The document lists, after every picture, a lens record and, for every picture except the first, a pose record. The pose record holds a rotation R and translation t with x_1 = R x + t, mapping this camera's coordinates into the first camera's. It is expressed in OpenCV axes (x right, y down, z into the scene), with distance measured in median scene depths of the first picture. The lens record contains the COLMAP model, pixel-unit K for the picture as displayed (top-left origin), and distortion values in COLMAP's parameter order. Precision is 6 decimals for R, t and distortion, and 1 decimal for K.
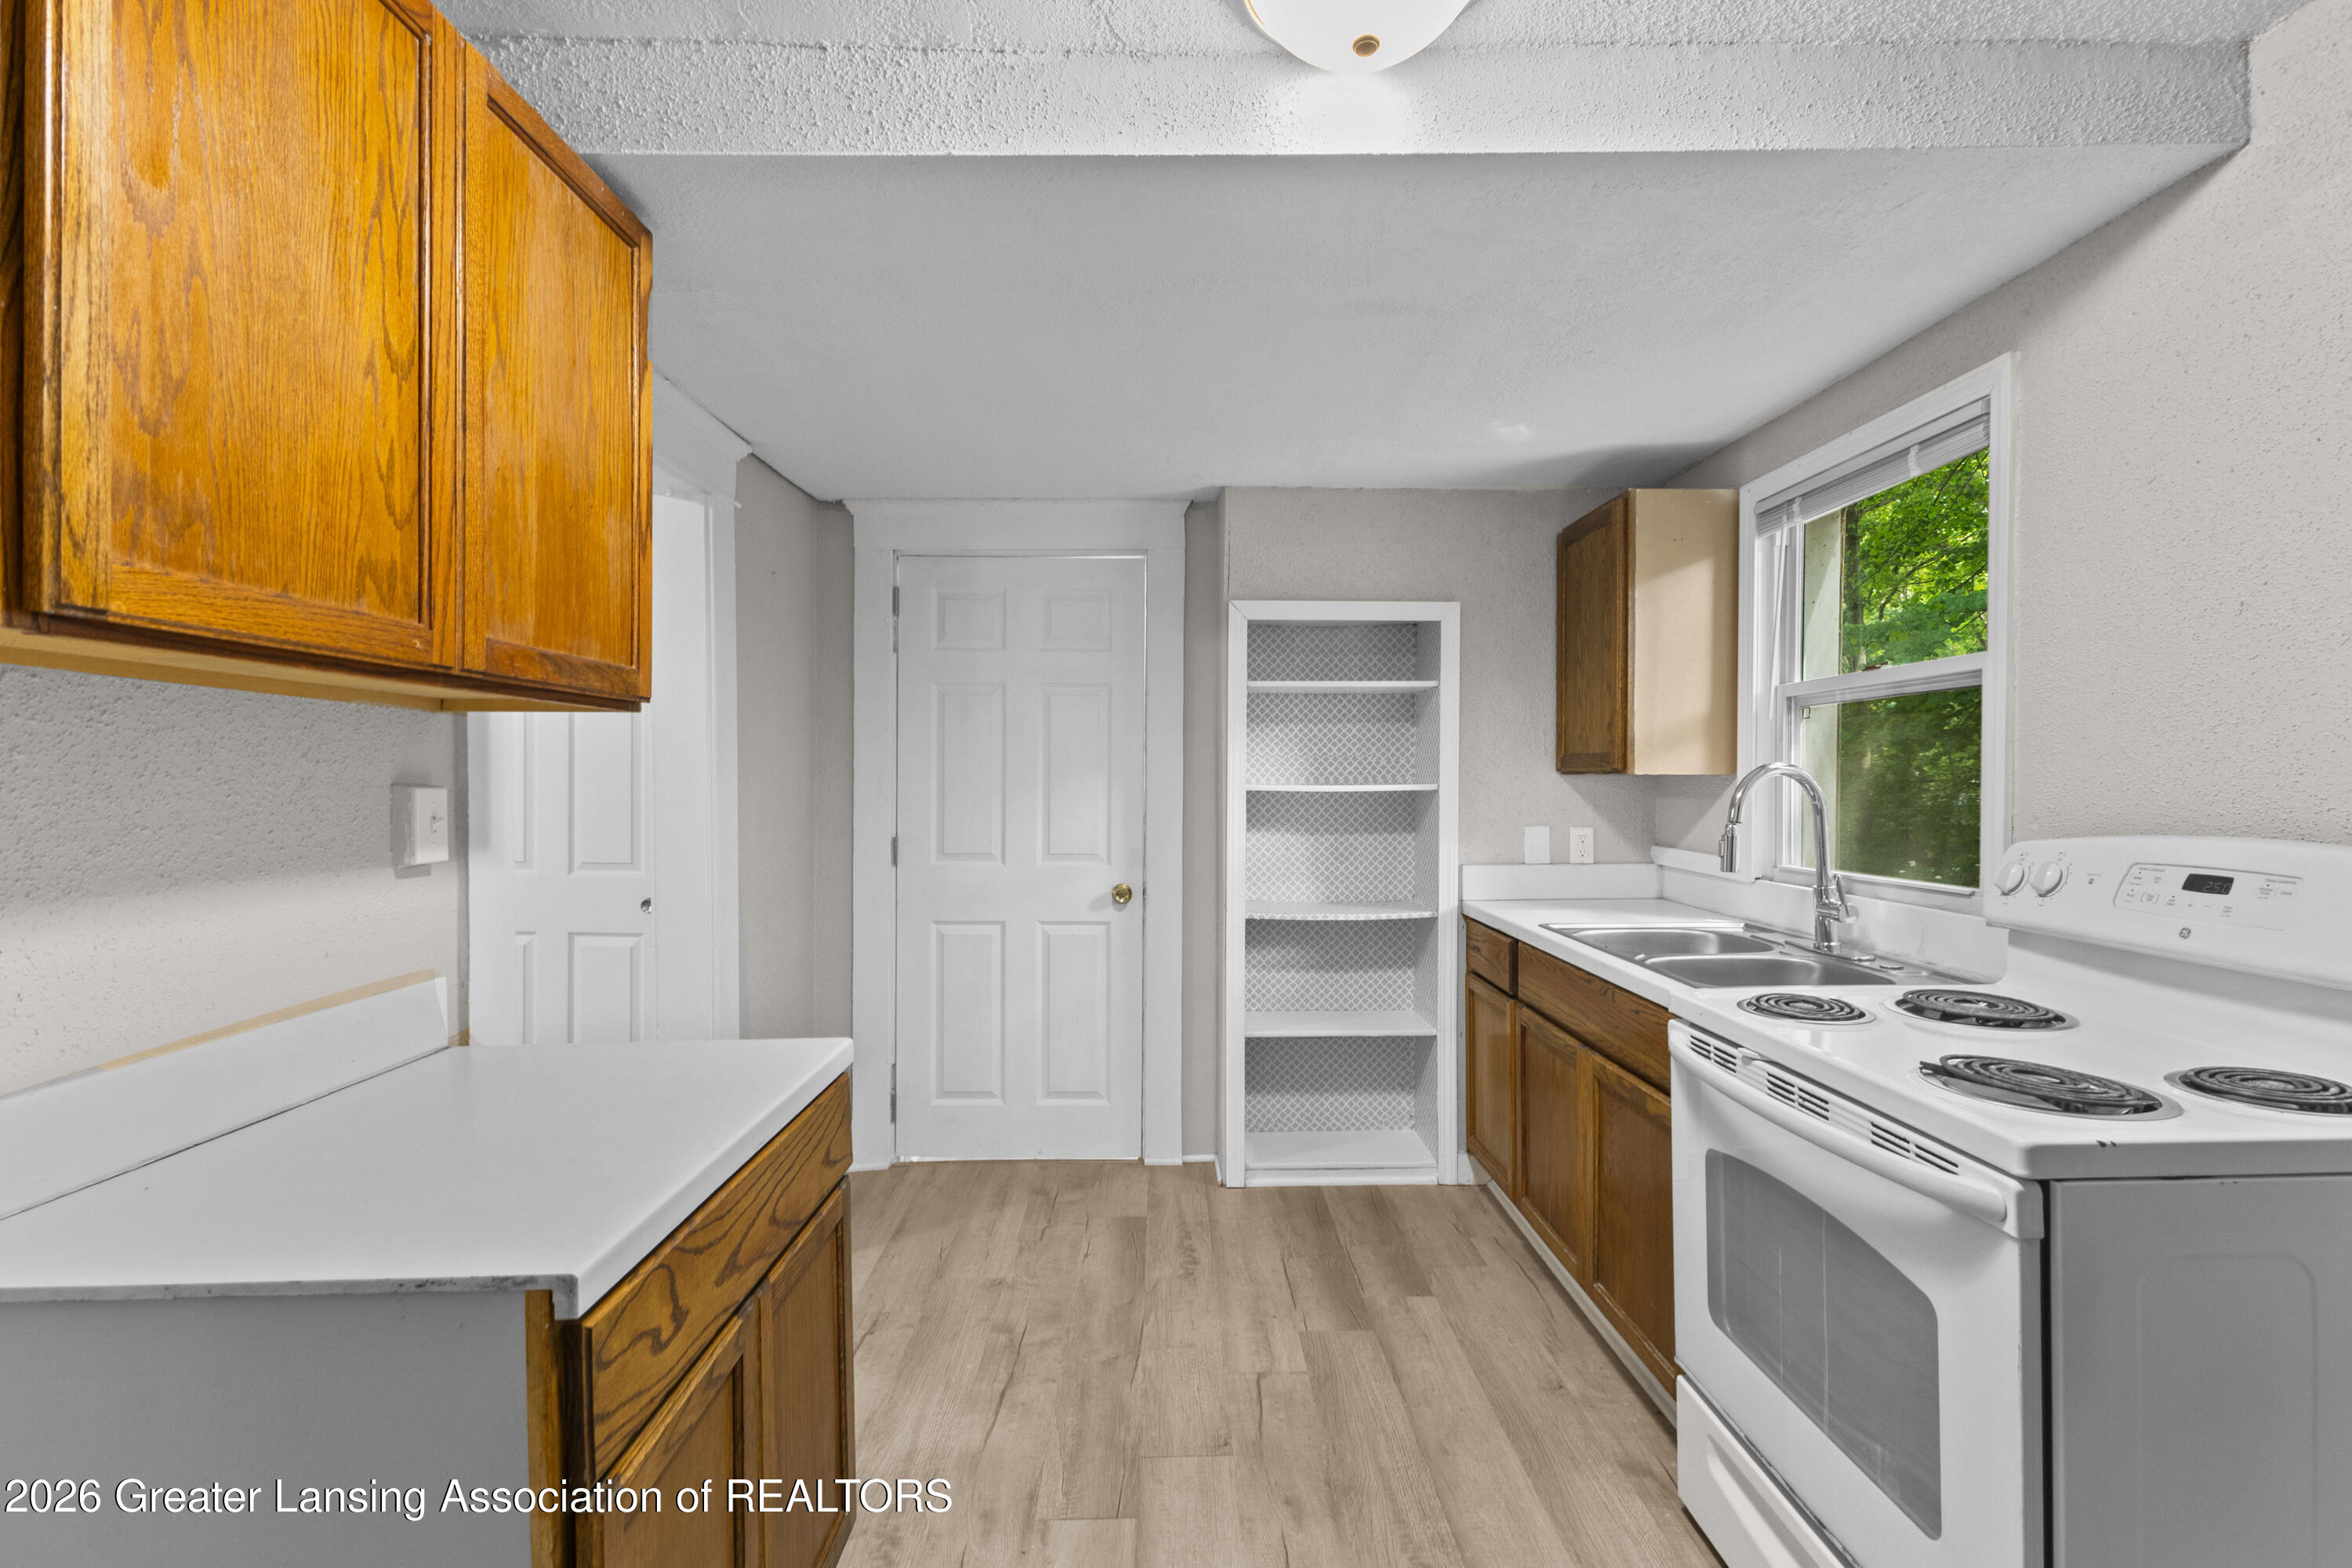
lens RADIAL K [[1056.9, 0, 1185.4], [0, 1056.9, 776.0], [0, 0, 1]] dist [0.000781, -0.000174]
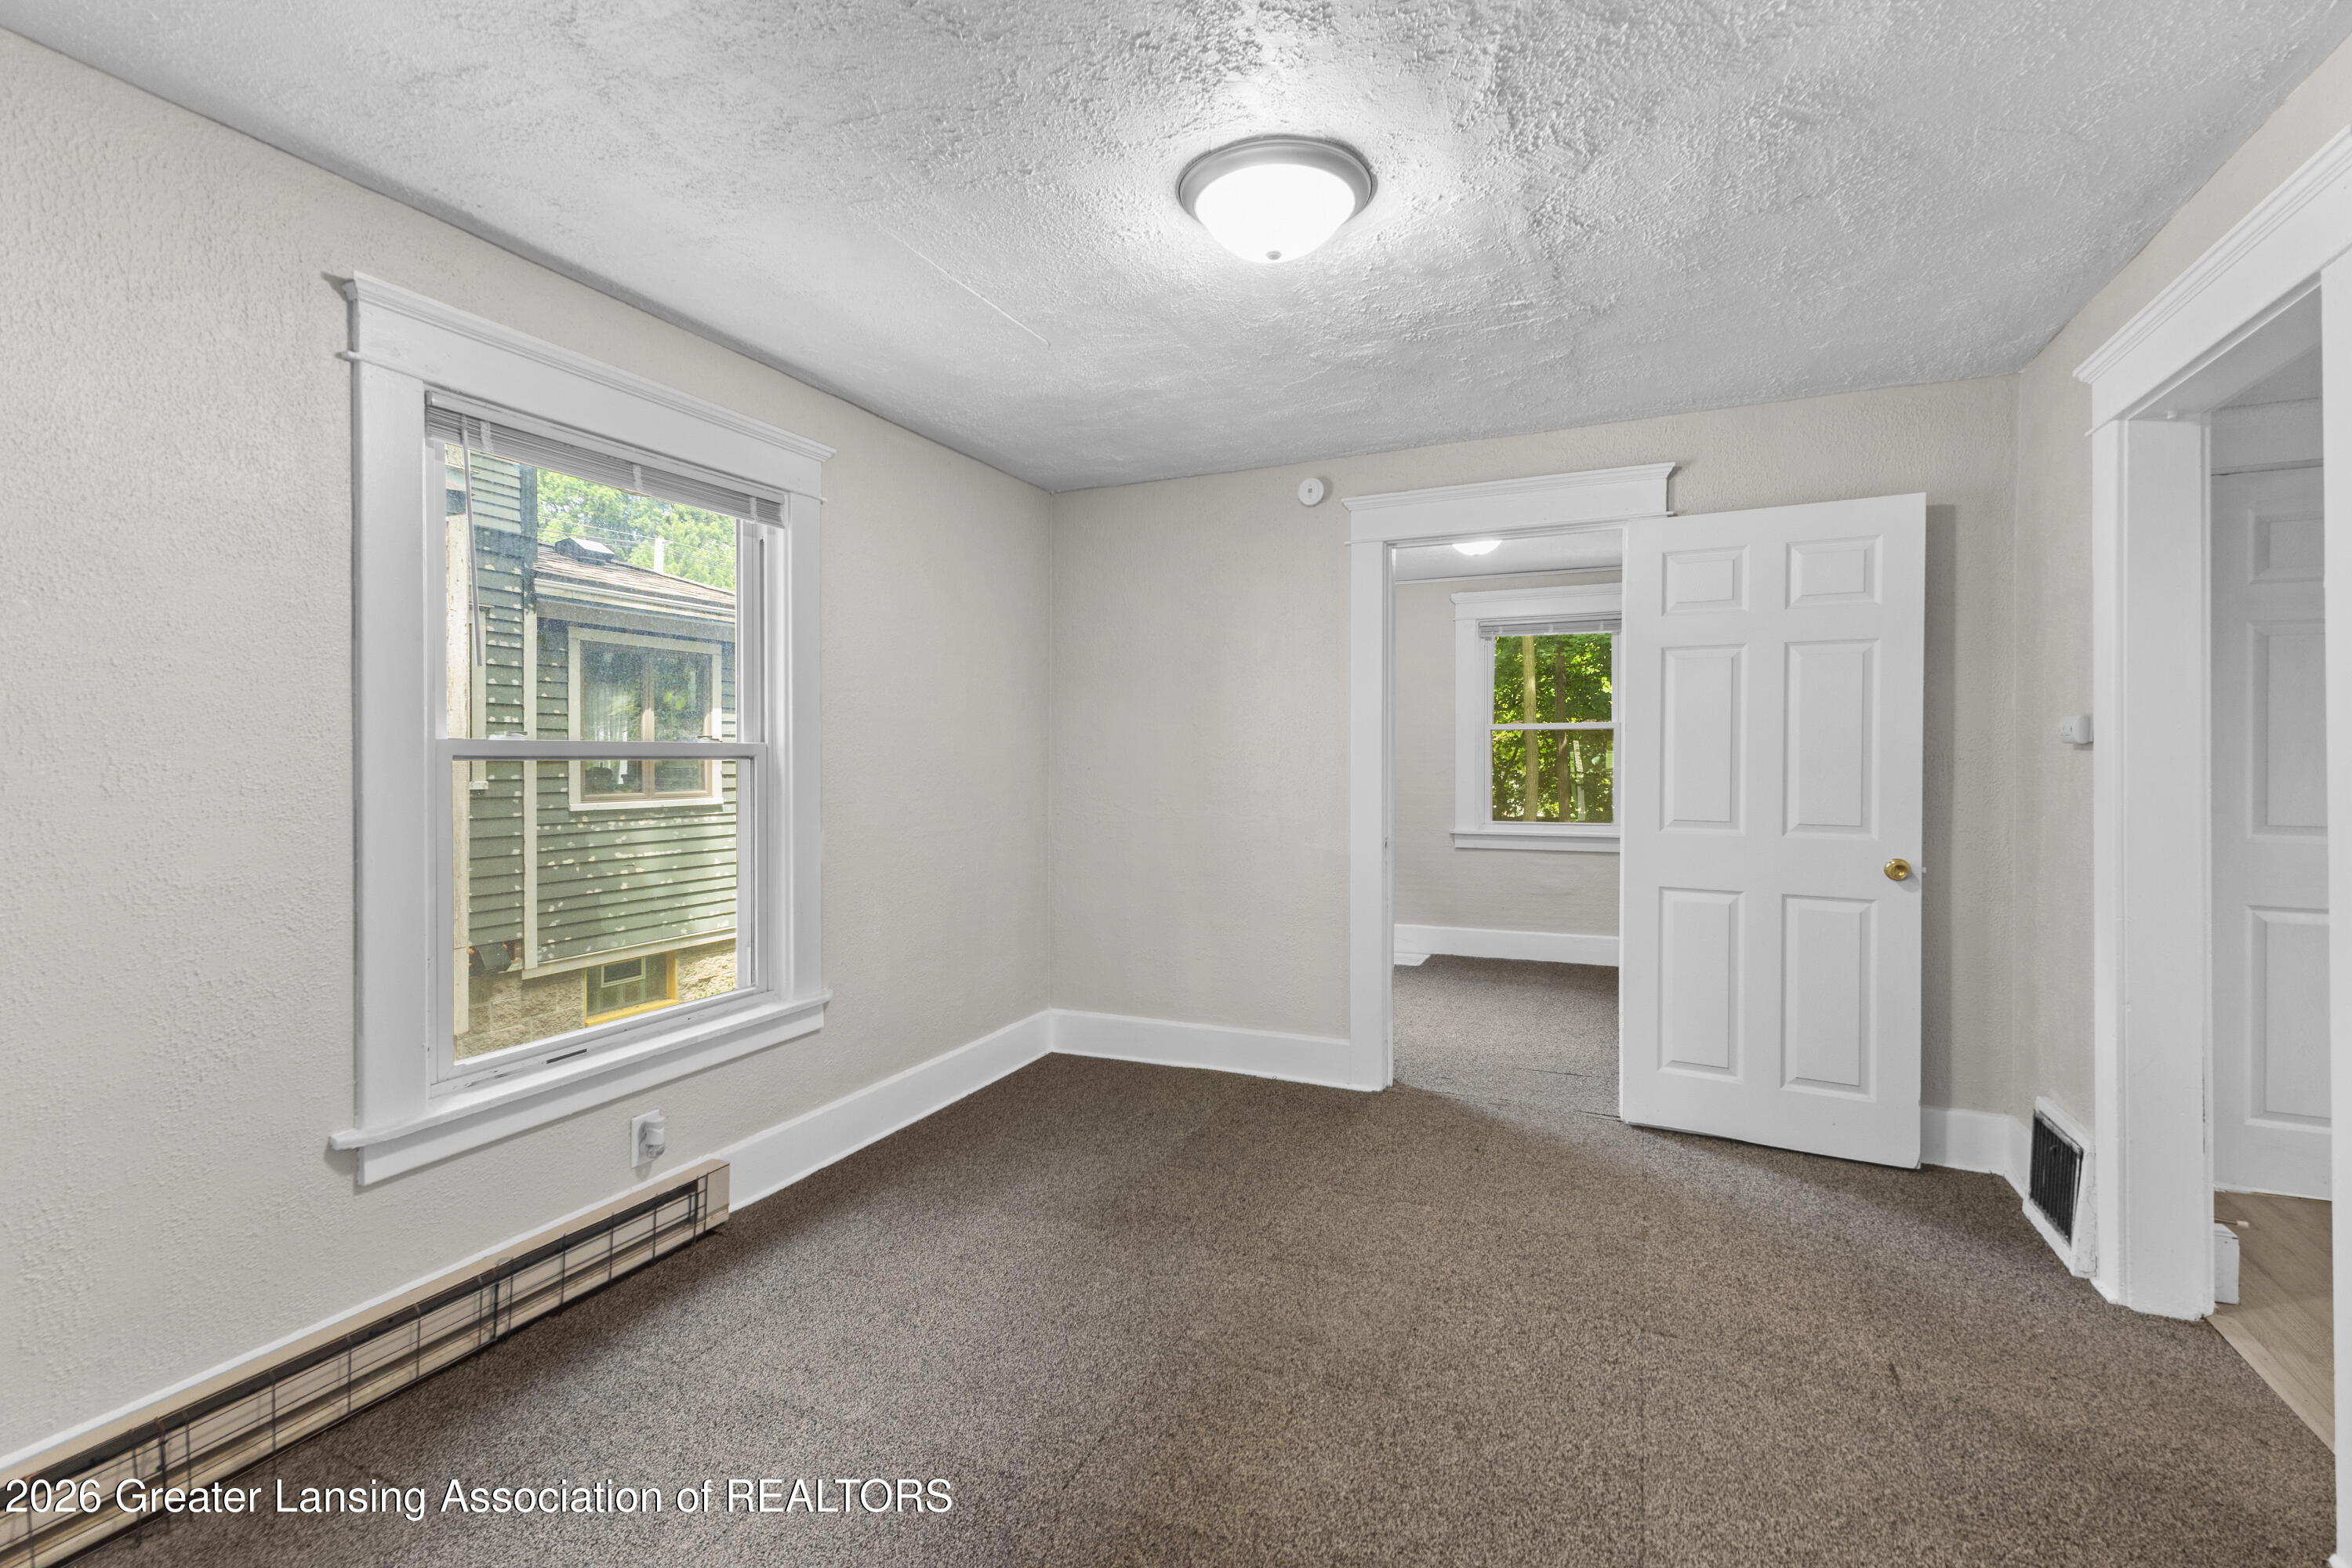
lens RADIAL K [[1056.9, 0, 1185.4], [0, 1056.9, 776.0], [0, 0, 1]] dist [0.000781, -0.000174]
pose [[0.911656, 0.011935, -0.410780, -1.193346], [-0.002740, 0.999732, 0.022967, 0.029736], [0.410944, -0.019812, 0.911445, -0.210672]]
